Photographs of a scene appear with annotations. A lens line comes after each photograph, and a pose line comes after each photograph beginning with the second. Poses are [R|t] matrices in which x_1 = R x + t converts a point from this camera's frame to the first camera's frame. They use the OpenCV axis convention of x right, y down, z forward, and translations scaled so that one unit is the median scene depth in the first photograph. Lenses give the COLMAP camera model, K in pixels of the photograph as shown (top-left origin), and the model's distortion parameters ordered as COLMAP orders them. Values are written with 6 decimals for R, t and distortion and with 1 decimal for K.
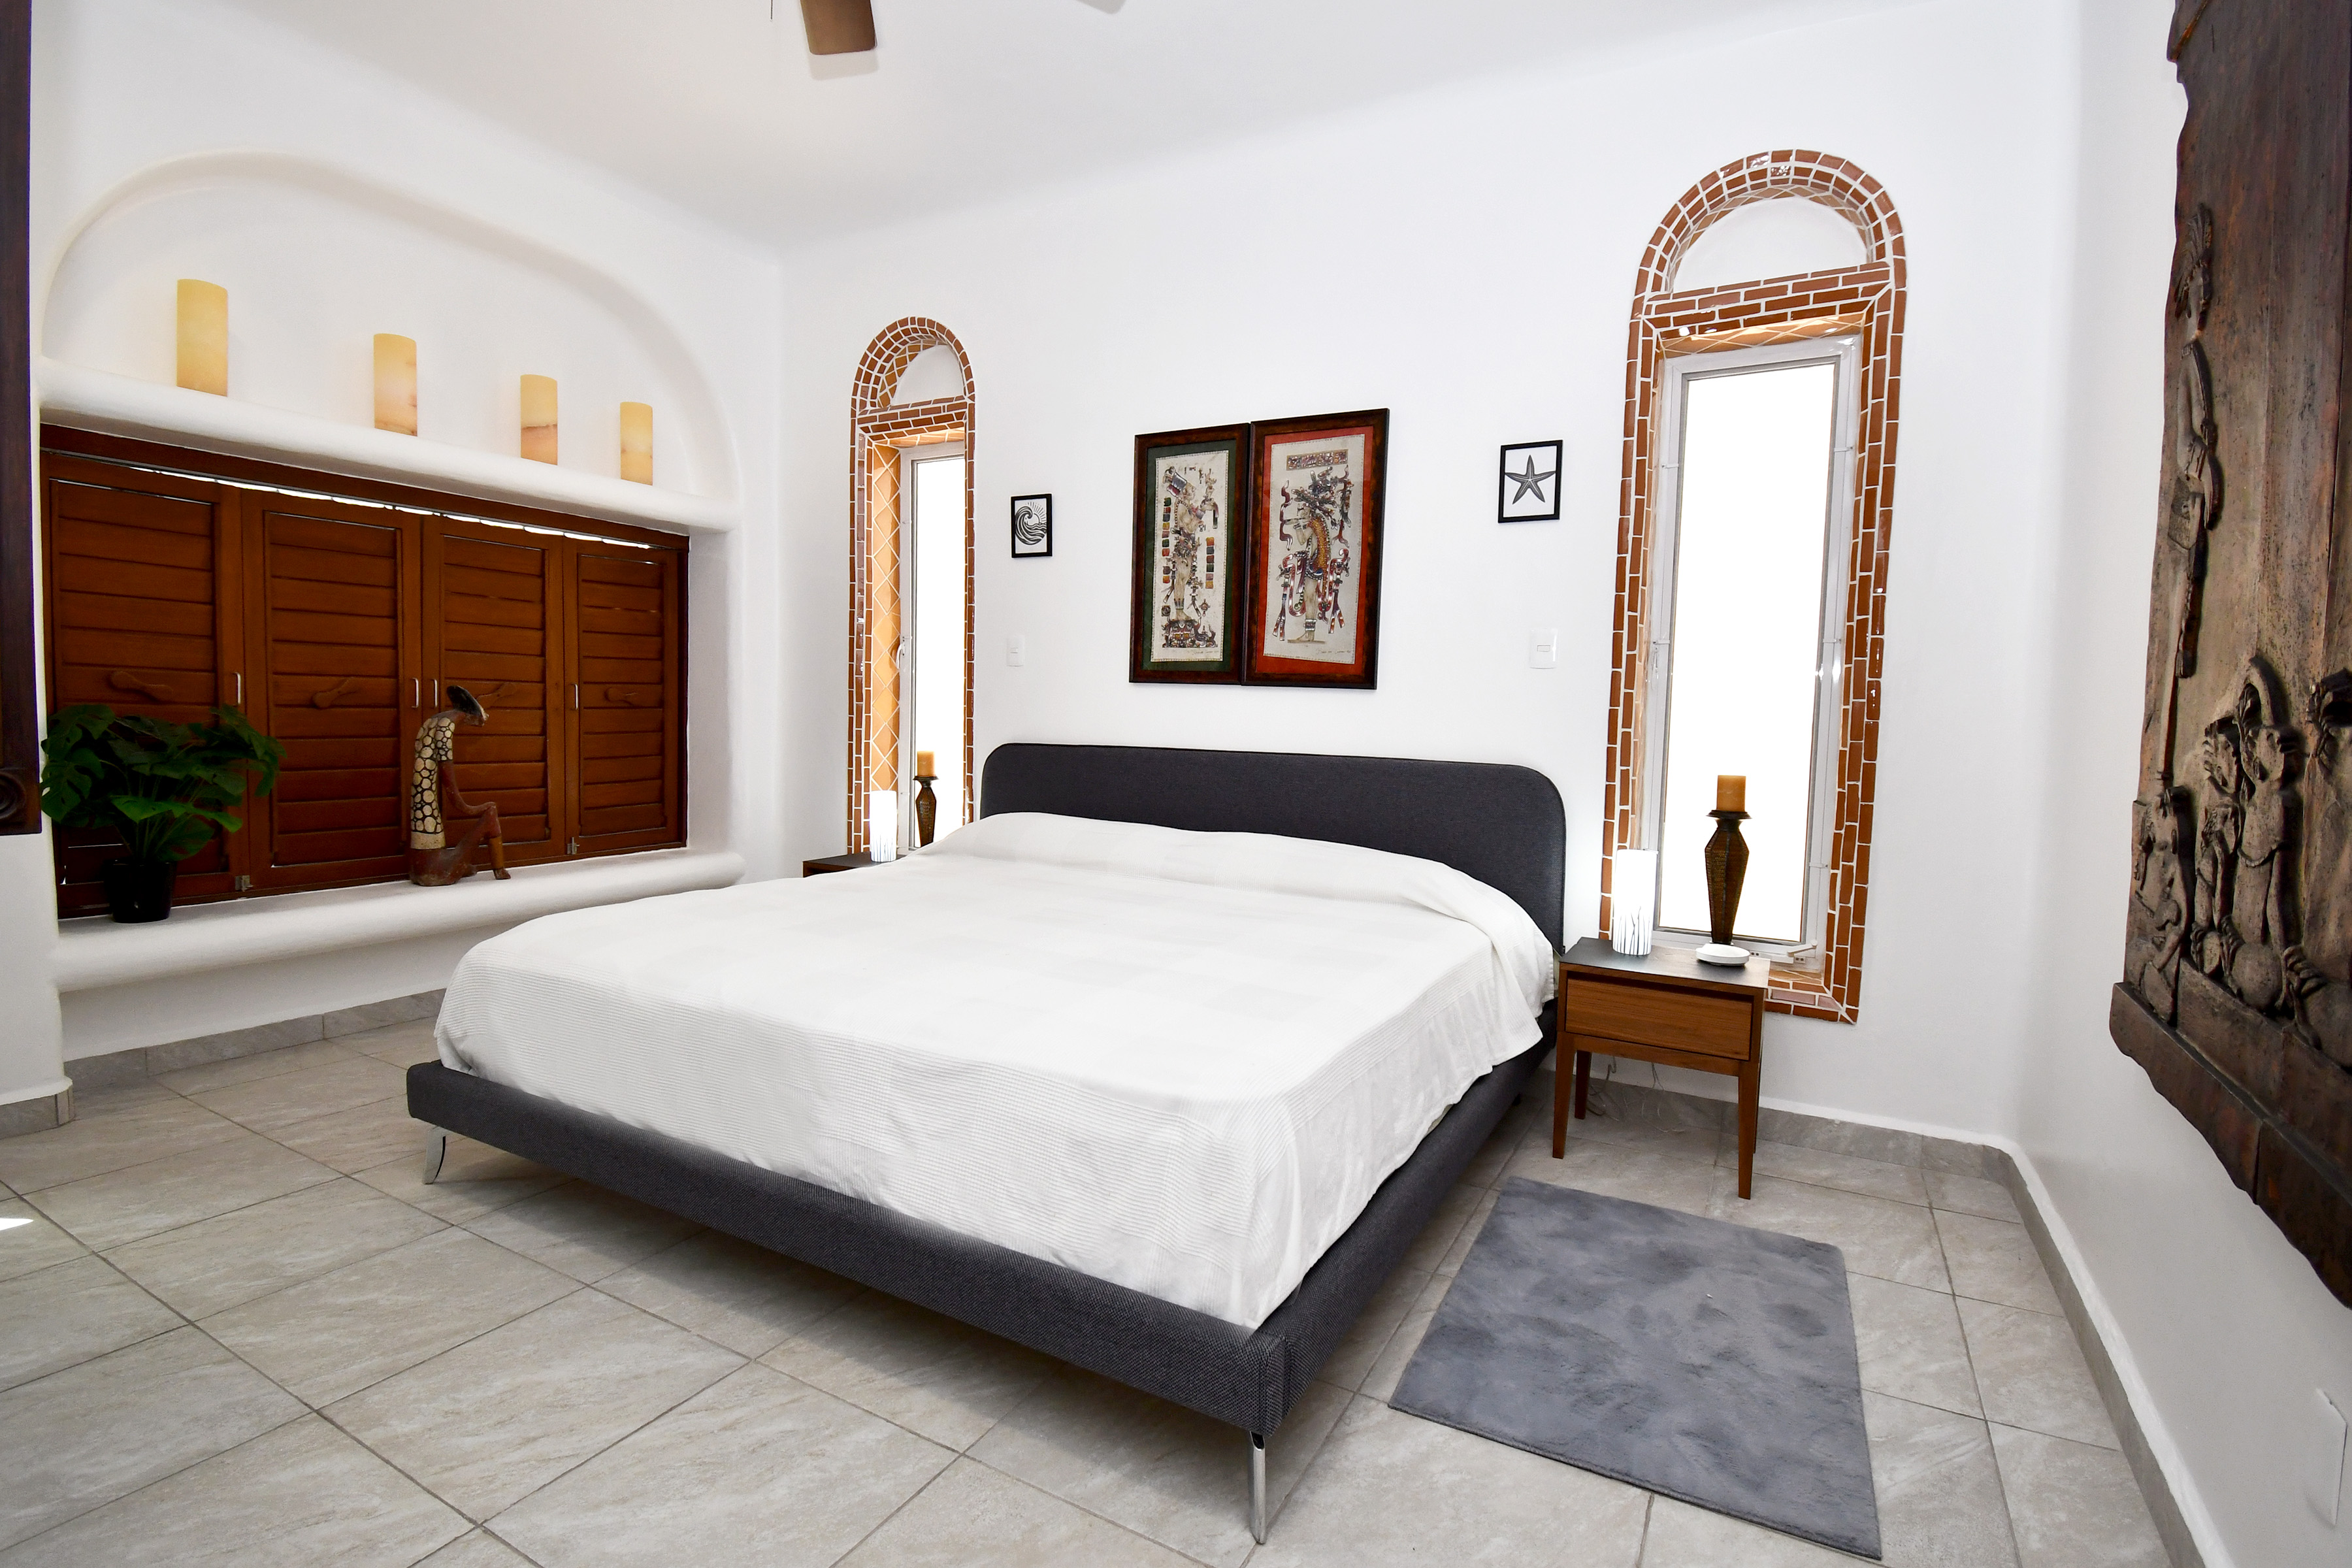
lens RADIAL K [[1091.9, 0, 1218.6], [0, 1091.9, 780.4], [0, 0, 1]] dist [0.009432, -0.019704]
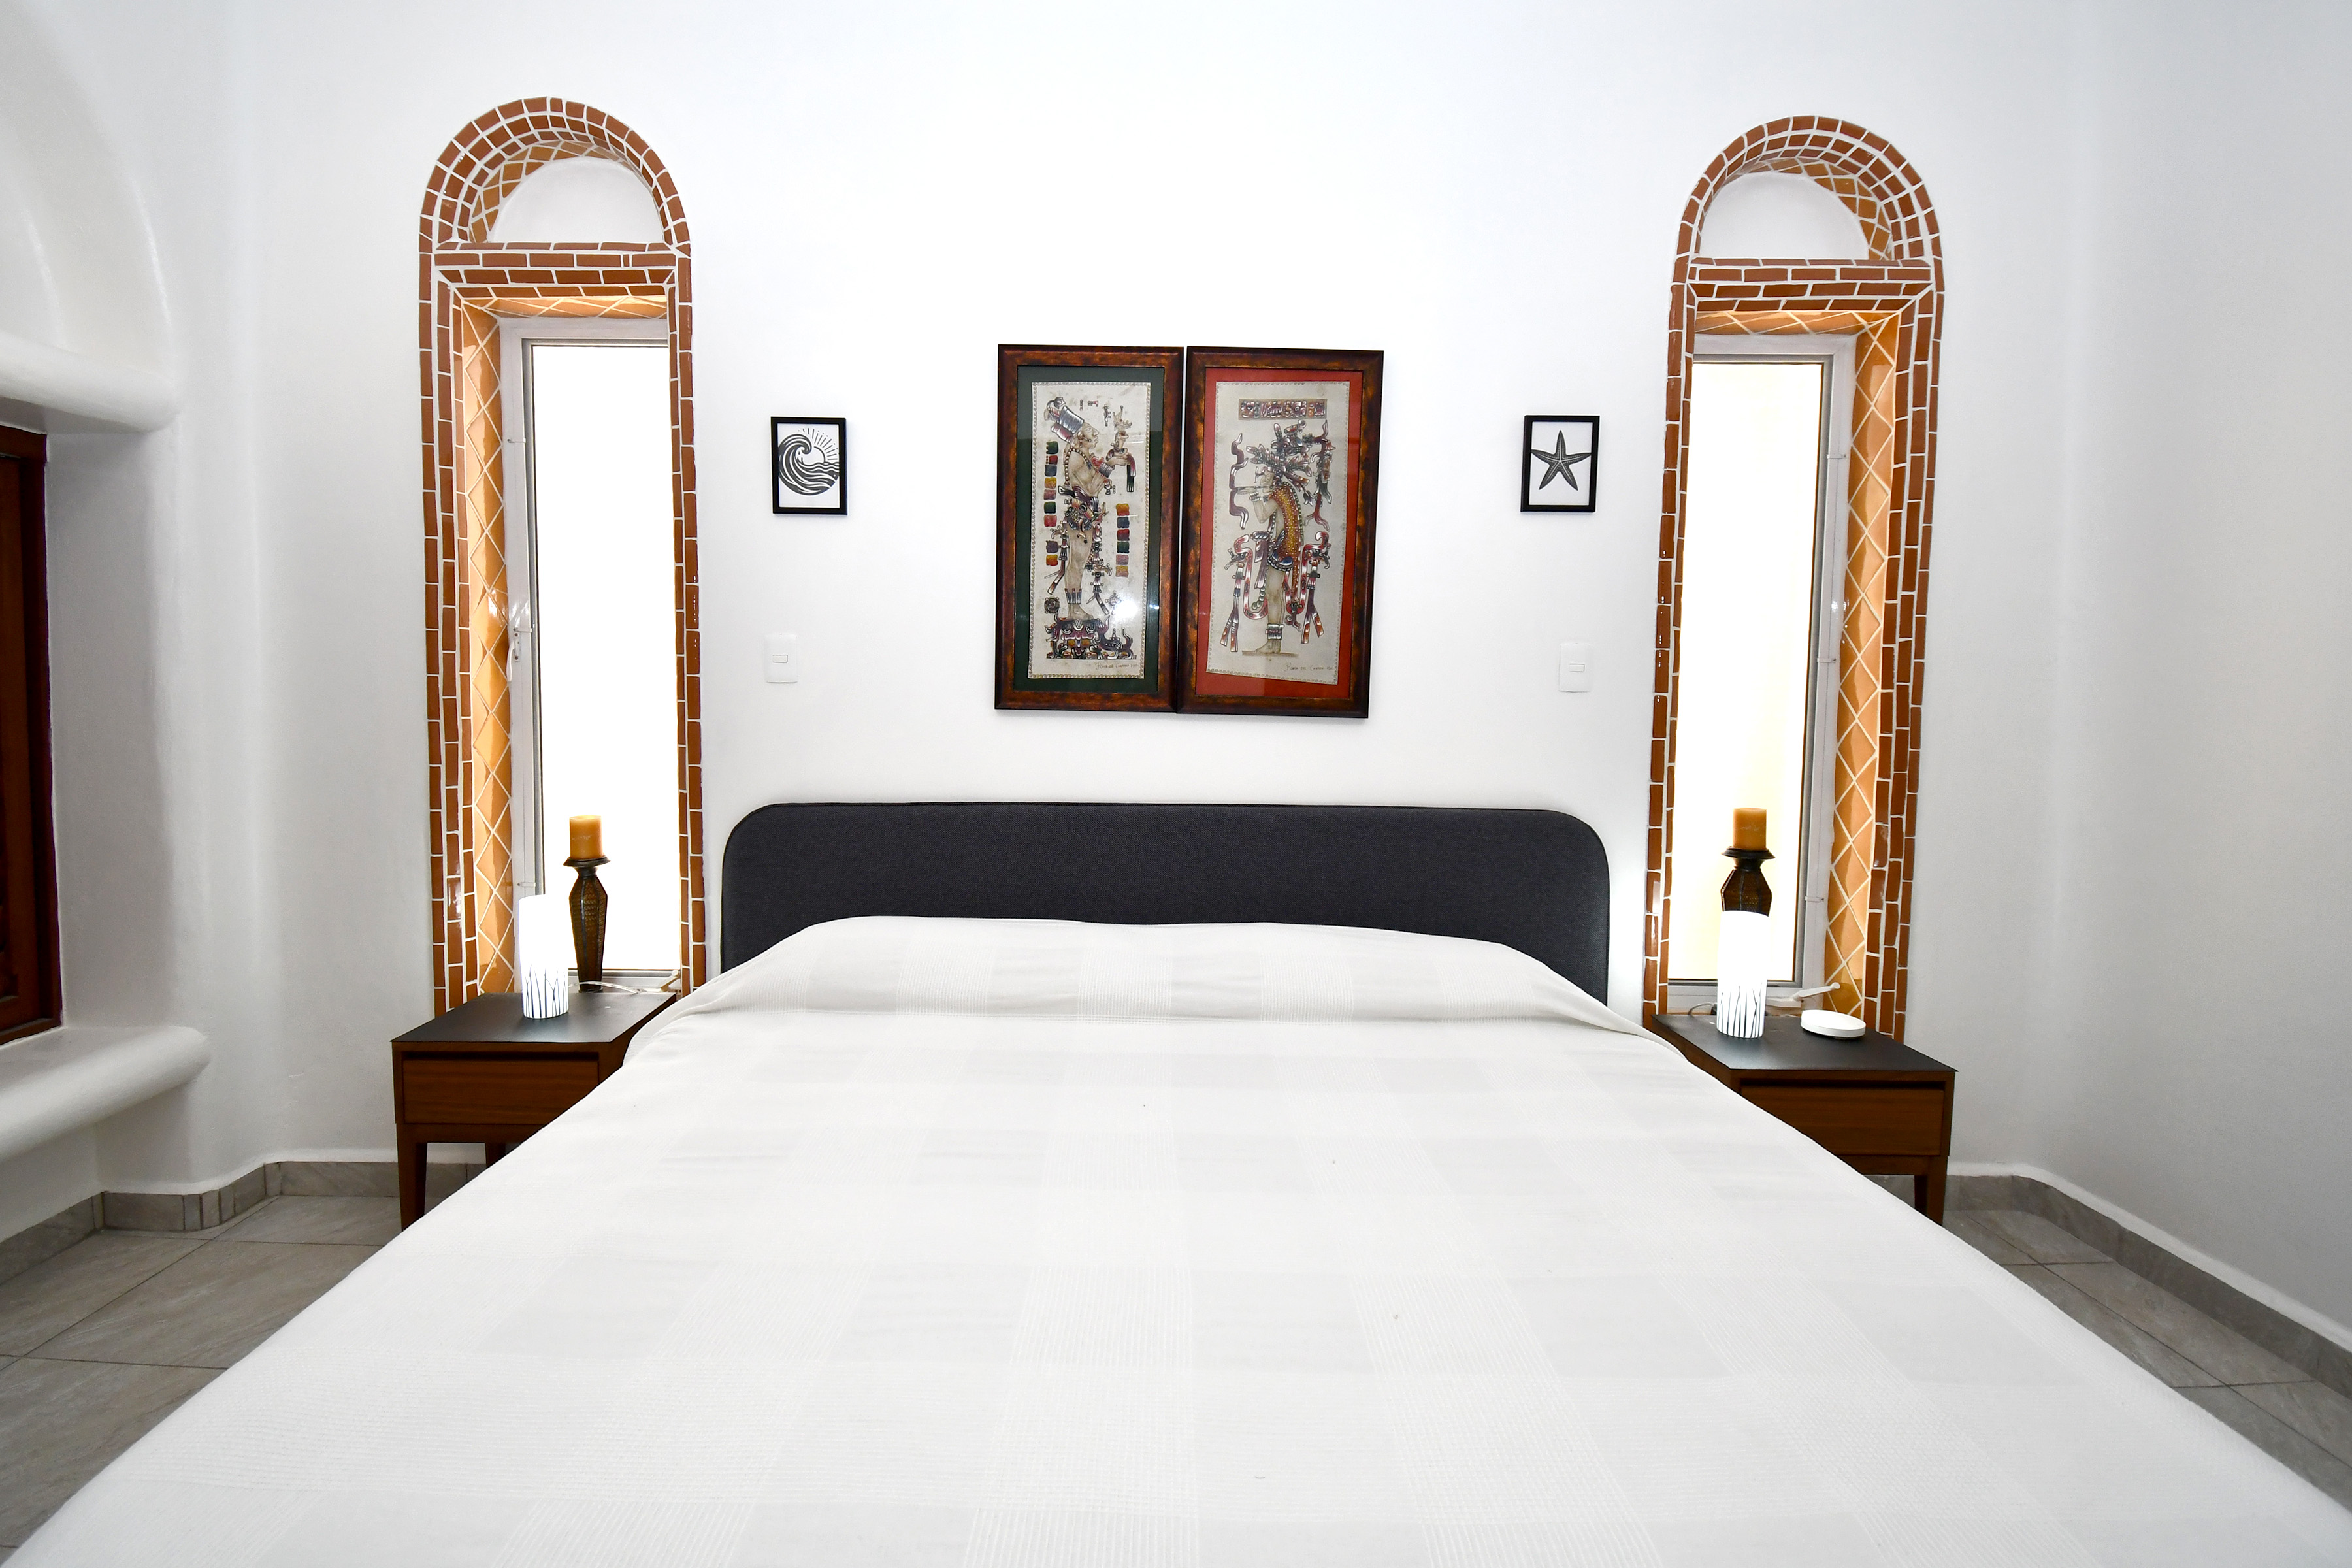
lens RADIAL K [[1091.9, 0, 1190.1], [0, 1091.9, 755.1], [0, 0, 1]] dist [0.009432, -0.019704]
pose [[0.882774, -0.043451, 0.467785, -0.352470], [0.039857, 0.999051, 0.017583, -0.082144], [-0.468104, 0.003123, 0.883668, 0.413477]]
